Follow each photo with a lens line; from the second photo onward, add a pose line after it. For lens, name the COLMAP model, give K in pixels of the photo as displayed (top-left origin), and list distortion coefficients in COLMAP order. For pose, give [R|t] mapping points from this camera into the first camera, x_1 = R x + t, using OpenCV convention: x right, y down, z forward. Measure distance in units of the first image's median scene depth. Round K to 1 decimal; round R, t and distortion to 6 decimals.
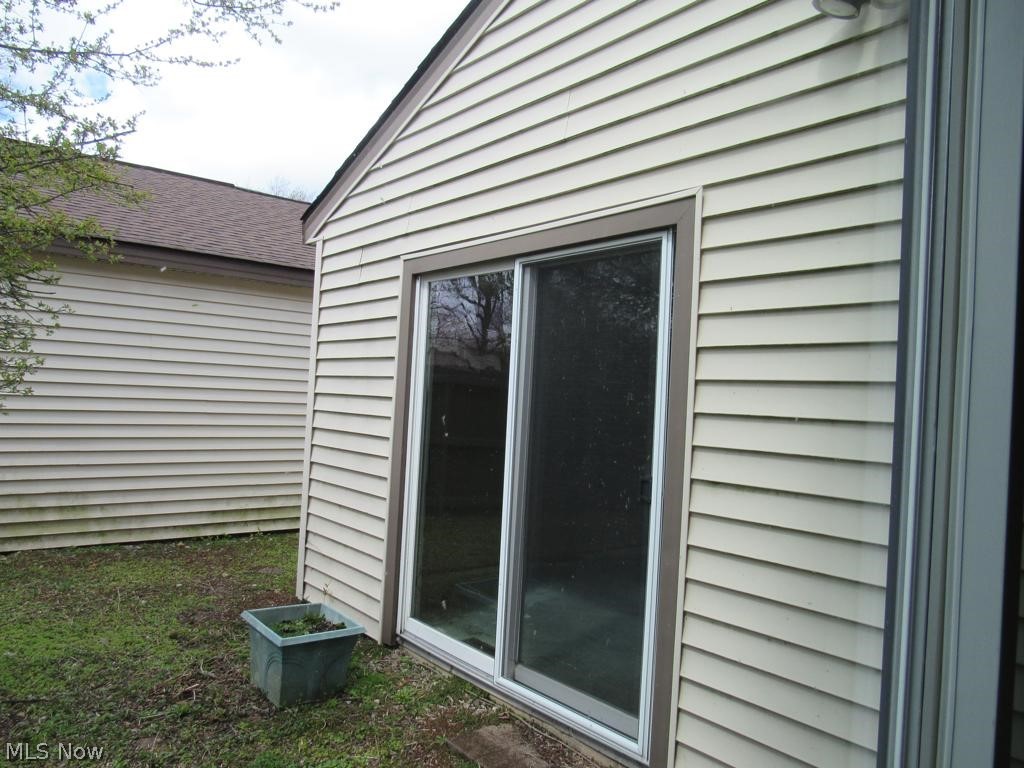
lens RADIAL K [[734.3, 0, 511.8], [0, 734.3, 379.0], [0, 0, 1]] dist [-0.028797, 0.002240]
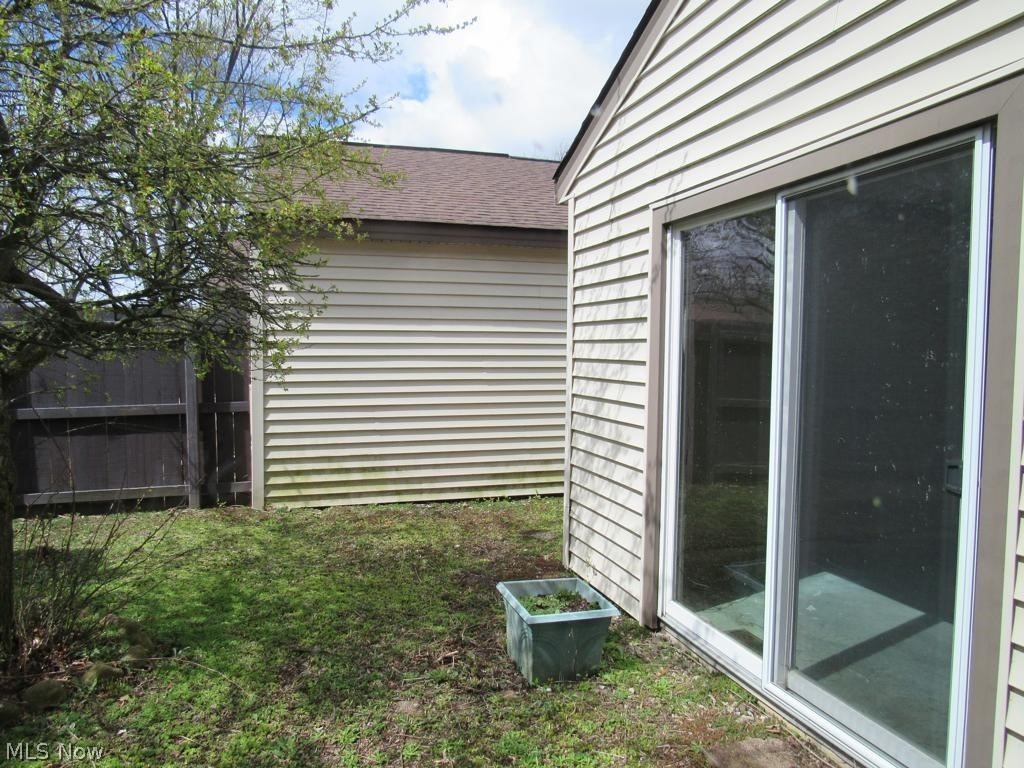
lens RADIAL K [[734.8, 0, 515.8], [0, 734.8, 382.1], [0, 0, 1]] dist [-0.020031, 0.003555]
pose [[0.924431, -0.021469, -0.380744, 0.037001], [0.045086, 0.997565, 0.053217, -0.006054], [0.378675, -0.066361, 0.923148, 0.093499]]
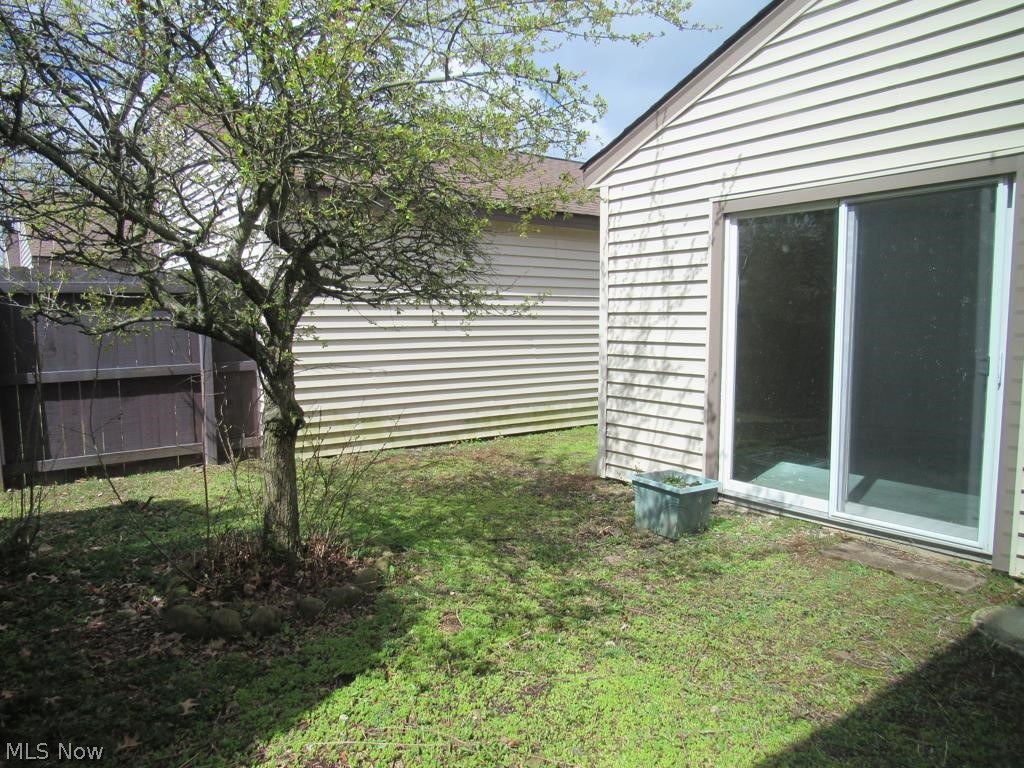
lens RADIAL K [[729.8, 0, 512.0], [0, 729.8, 384.0], [0, 0, 1]] dist [-0.026303, -0.007268]
pose [[0.997172, -0.042854, -0.061740, -0.445394], [0.049544, 0.992557, 0.111246, -0.008747], [0.056513, -0.113991, 0.991873, -0.300576]]
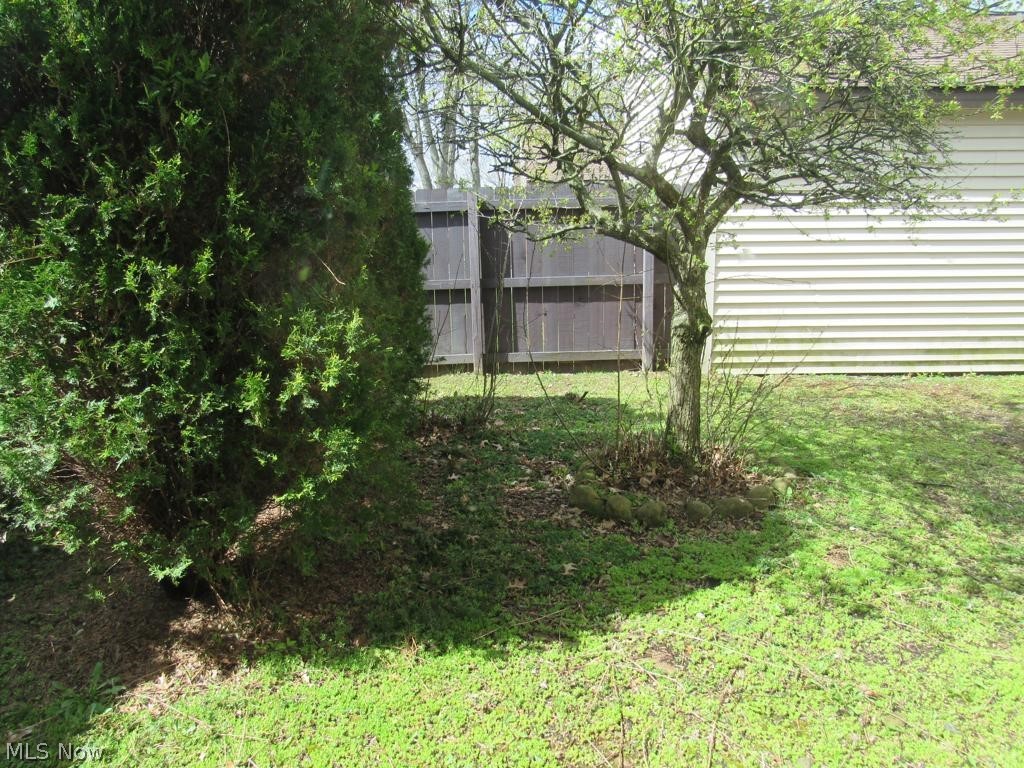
lens RADIAL K [[734.8, 0, 515.8], [0, 734.8, 382.1], [0, 0, 1]] dist [-0.020031, 0.003555]
pose [[0.782190, 0.068443, -0.619269, -0.381810], [0.057135, 0.981880, 0.180686, 0.011627], [0.620414, -0.176713, 0.764106, -0.278392]]
